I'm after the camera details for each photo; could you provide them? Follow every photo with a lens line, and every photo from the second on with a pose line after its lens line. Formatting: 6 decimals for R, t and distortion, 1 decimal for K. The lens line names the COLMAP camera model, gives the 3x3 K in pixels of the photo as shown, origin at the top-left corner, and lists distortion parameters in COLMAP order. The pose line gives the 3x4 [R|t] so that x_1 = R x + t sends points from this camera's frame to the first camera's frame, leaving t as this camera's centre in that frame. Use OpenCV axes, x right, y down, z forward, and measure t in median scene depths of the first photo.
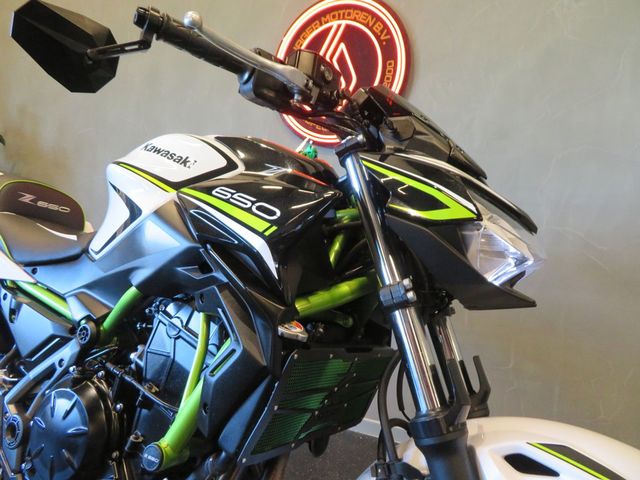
lens RADIAL K [[462.3, 0, 320.0], [0, 462.3, 240.0], [0, 0, 1]] dist [-0.003454, -0.001455]
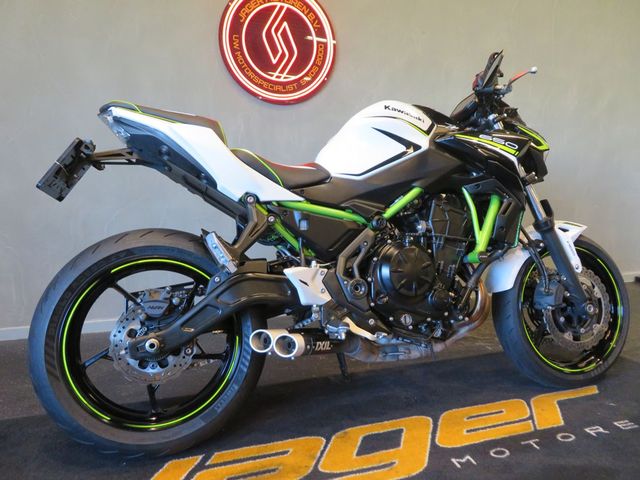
lens RADIAL K [[457.6, 0, 320.2], [0, 457.6, 241.4], [0, 0, 1]] dist [-0.005596, 0.003427]
pose [[0.701641, -0.134344, 0.699751, -2.226530], [0.058890, 0.989638, 0.130950, 0.053704], [-0.710093, -0.050672, 0.702282, -0.001207]]
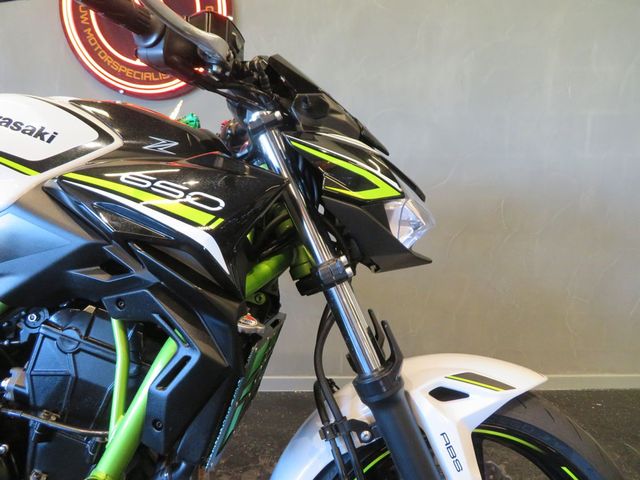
lens RADIAL K [[457.6, 0, 320.2], [0, 457.6, 241.4], [0, 0, 1]] dist [-0.005596, 0.003427]
pose [[0.887871, -0.108715, 0.447063, -0.281702], [0.051499, 0.989059, 0.138237, -0.084238], [-0.457201, -0.099713, 0.883756, 0.086966]]
